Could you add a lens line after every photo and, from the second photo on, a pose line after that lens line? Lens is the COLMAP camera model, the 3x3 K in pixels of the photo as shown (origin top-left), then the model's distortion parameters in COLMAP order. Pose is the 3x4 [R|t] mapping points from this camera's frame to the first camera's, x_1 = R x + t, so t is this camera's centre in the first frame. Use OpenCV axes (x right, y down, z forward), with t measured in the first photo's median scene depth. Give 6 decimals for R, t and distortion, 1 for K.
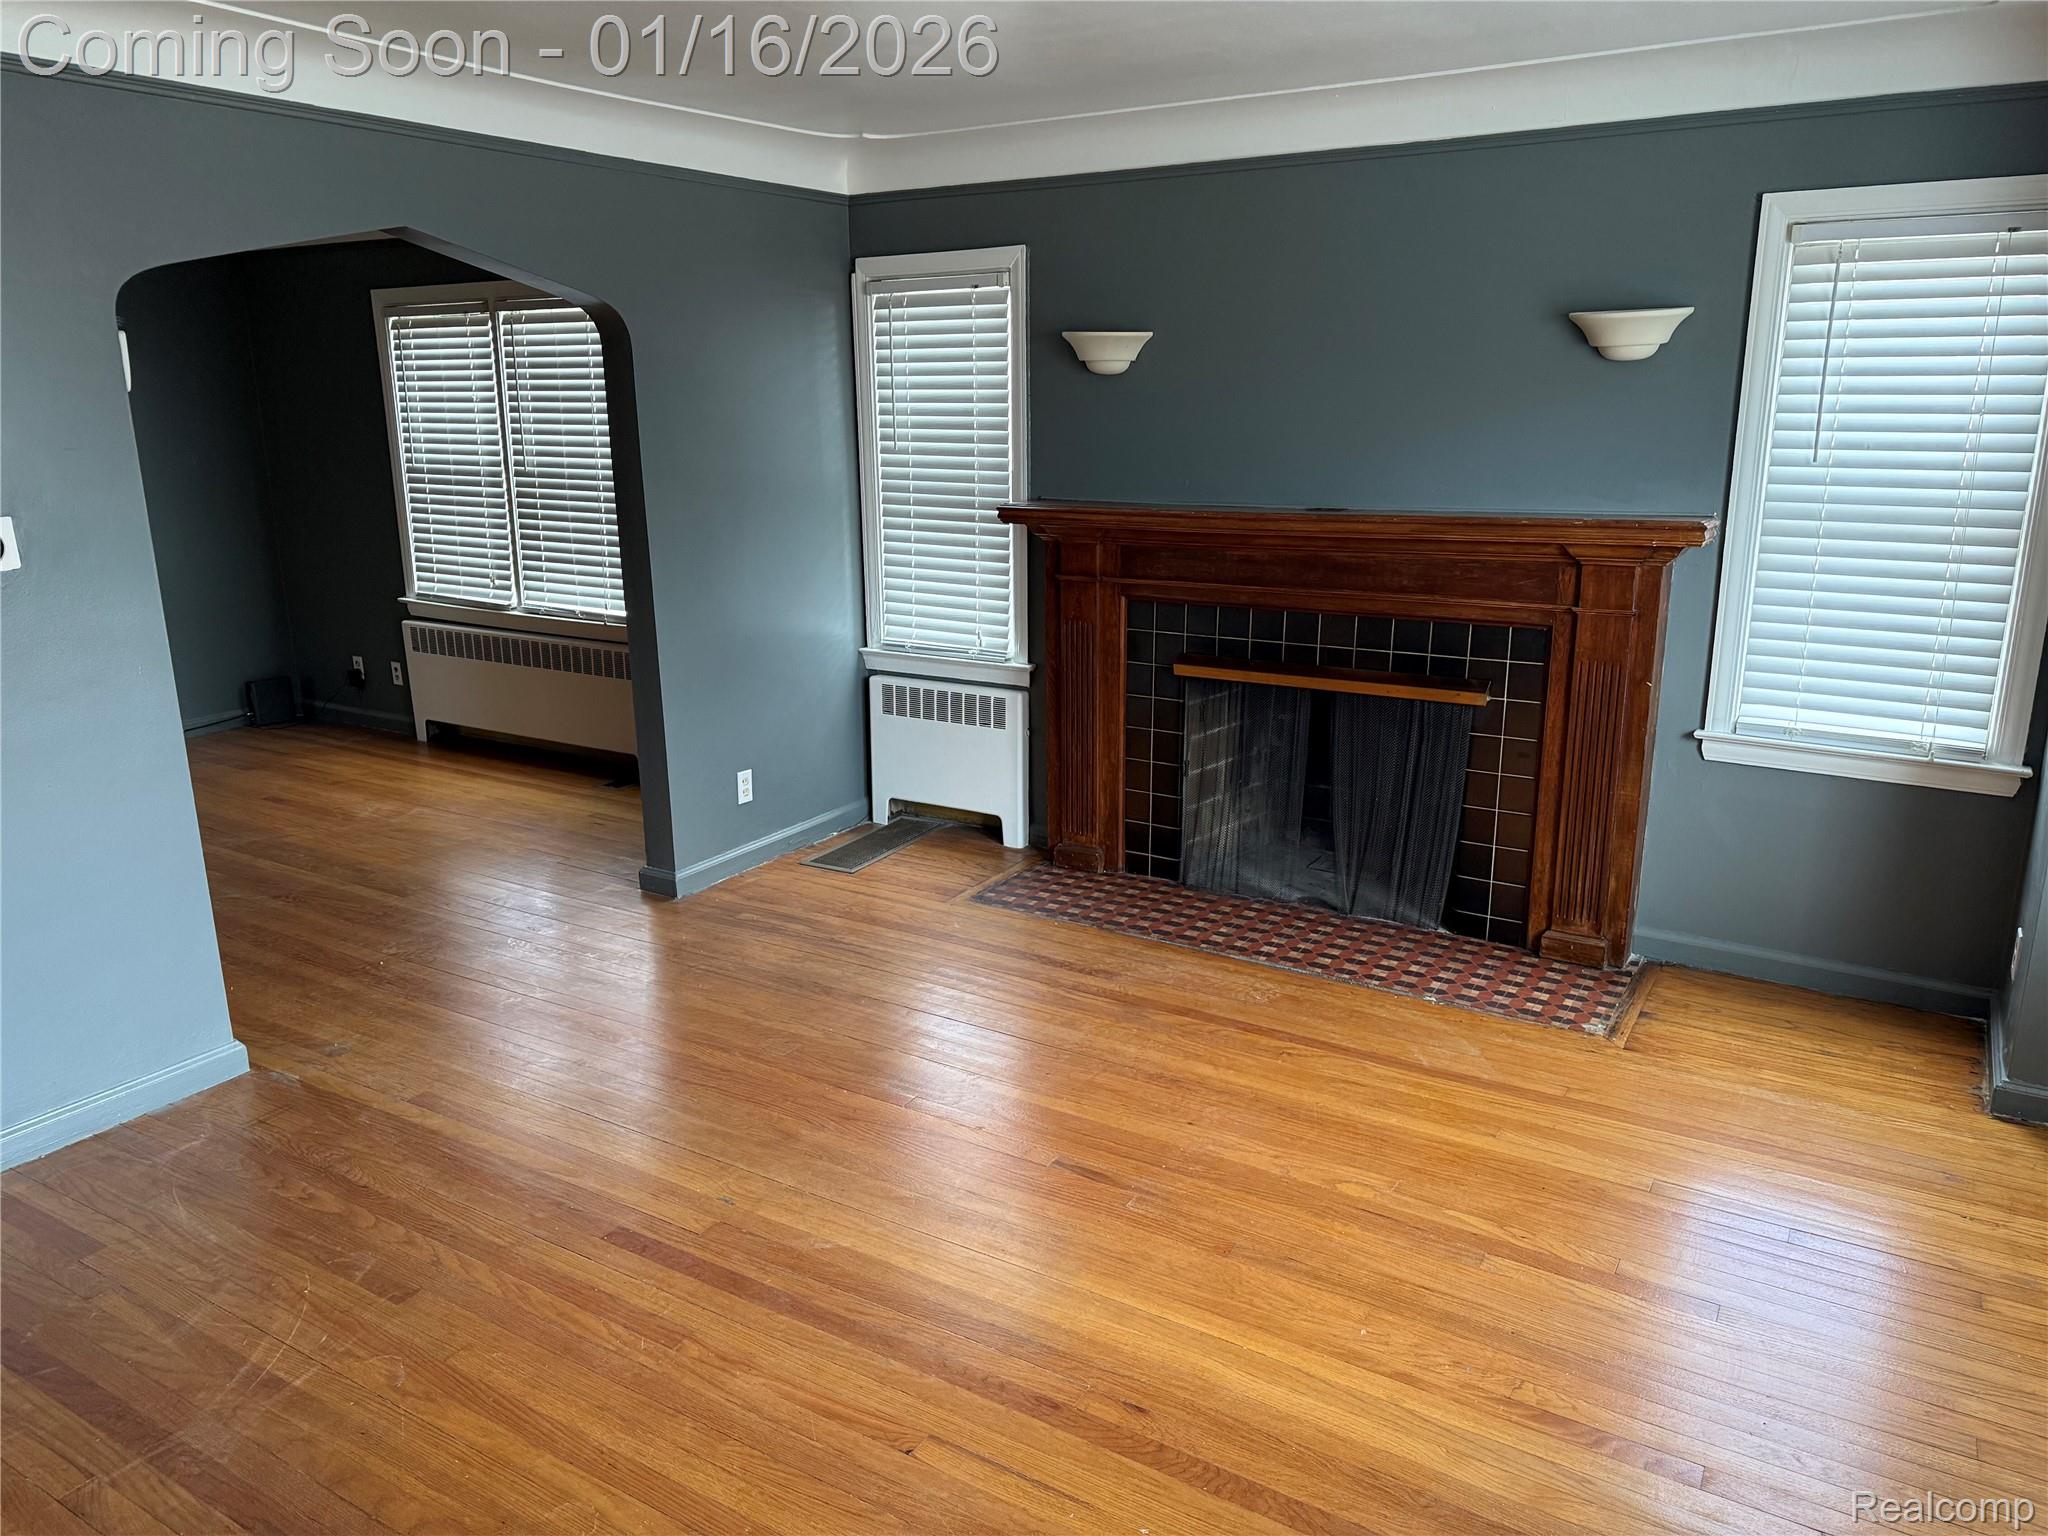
lens RADIAL K [[1402.1, 0, 1024.0], [0, 1402.1, 768.0], [0, 0, 1]] dist [0.006223, -0.006214]
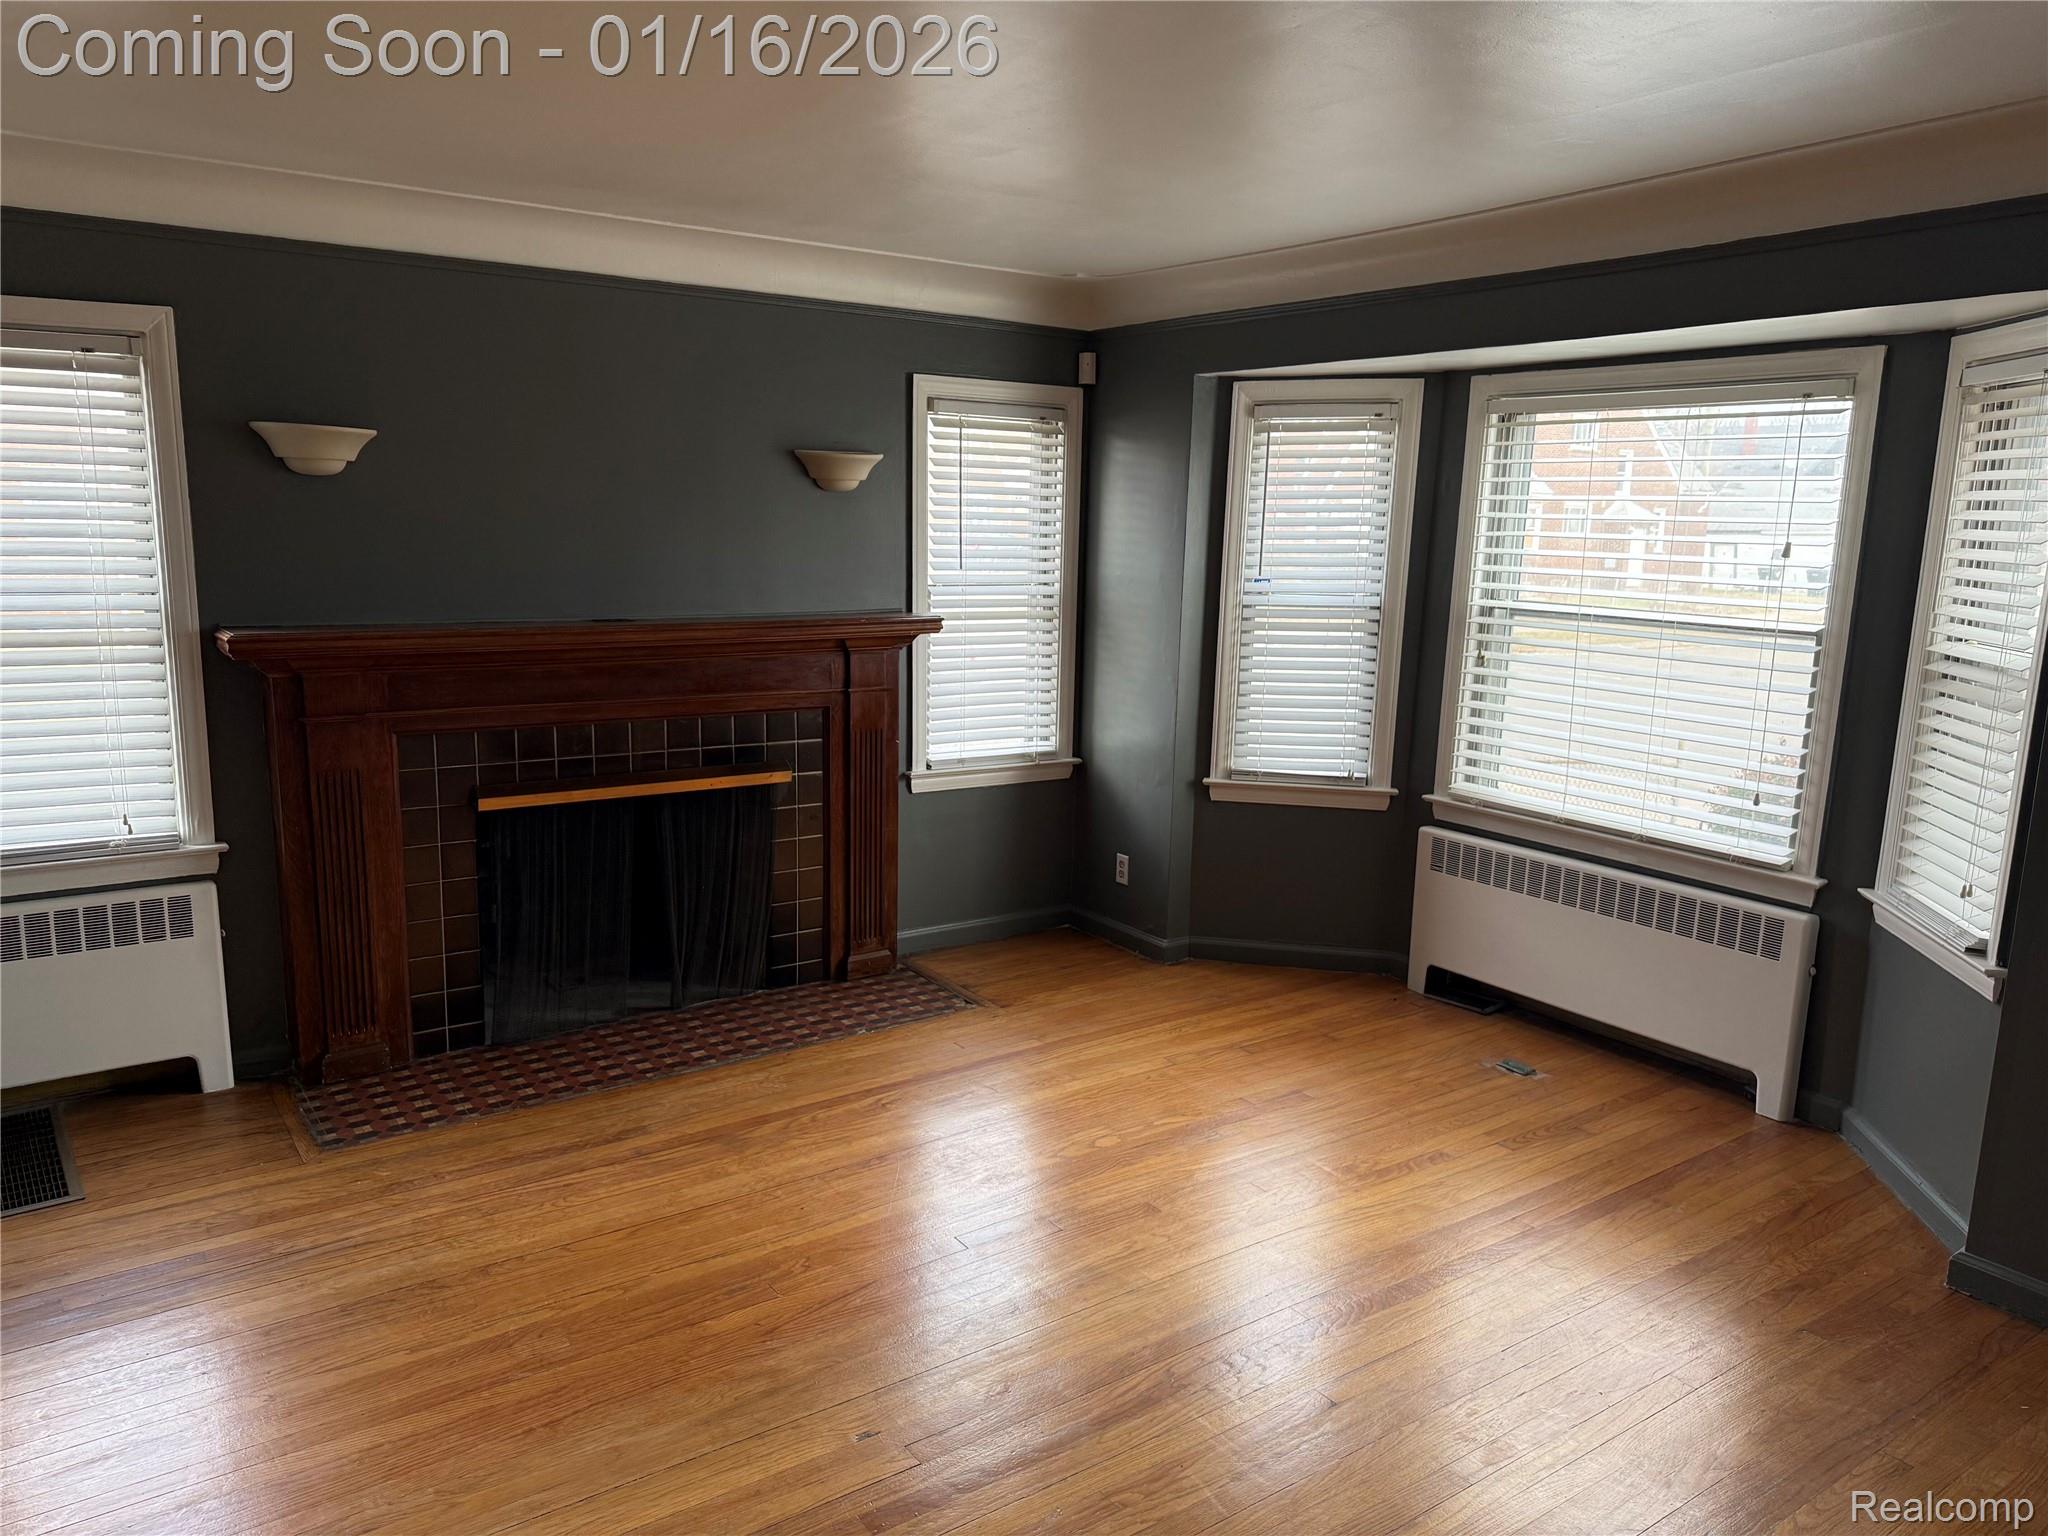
lens RADIAL K [[1402.1, 0, 1024.0], [0, 1402.1, 768.0], [0, 0, 1]] dist [0.006223, -0.006214]
pose [[0.349621, -0.140372, 0.926316, -0.626598], [0.205634, 0.976100, 0.070303, -0.090100], [-0.914046, 0.165903, 0.370130, 0.373354]]
